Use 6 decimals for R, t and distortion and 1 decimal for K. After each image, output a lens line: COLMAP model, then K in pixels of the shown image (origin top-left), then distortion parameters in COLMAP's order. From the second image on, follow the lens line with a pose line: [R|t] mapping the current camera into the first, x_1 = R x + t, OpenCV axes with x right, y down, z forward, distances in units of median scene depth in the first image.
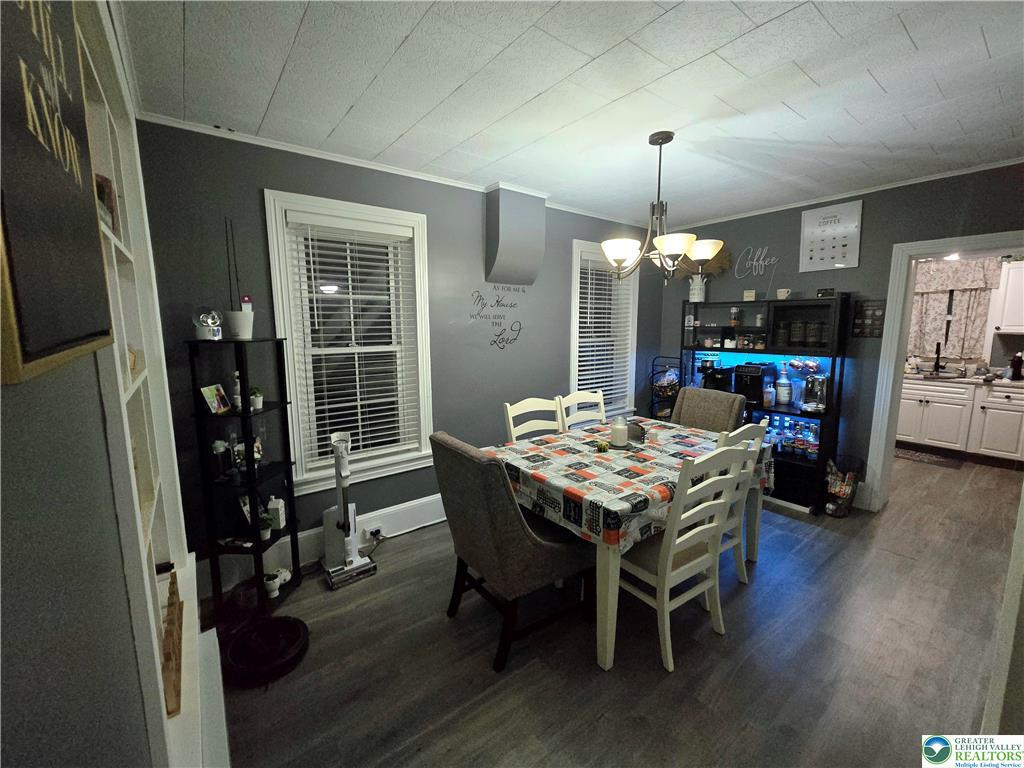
lens RADIAL K [[420.3, 0, 510.9], [0, 420.3, 381.5], [0, 0, 1]] dist [-0.001934, -0.000073]
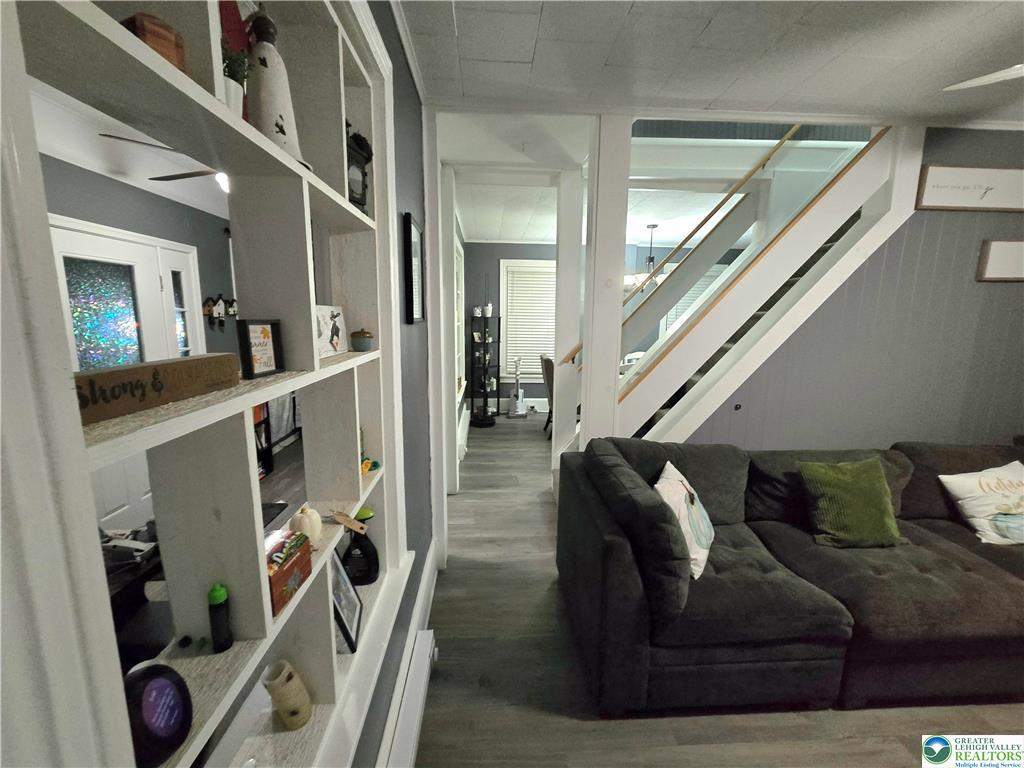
lens RADIAL K [[420.3, 0, 508.1], [0, 420.3, 384.2], [0, 0, 1]] dist [-0.001934, -0.000073]
pose [[0.828750, 0.101498, -0.550338, 0.984931], [-0.091670, 0.994753, 0.045416, 0.192788], [0.552060, 0.012811, 0.833706, -1.156131]]
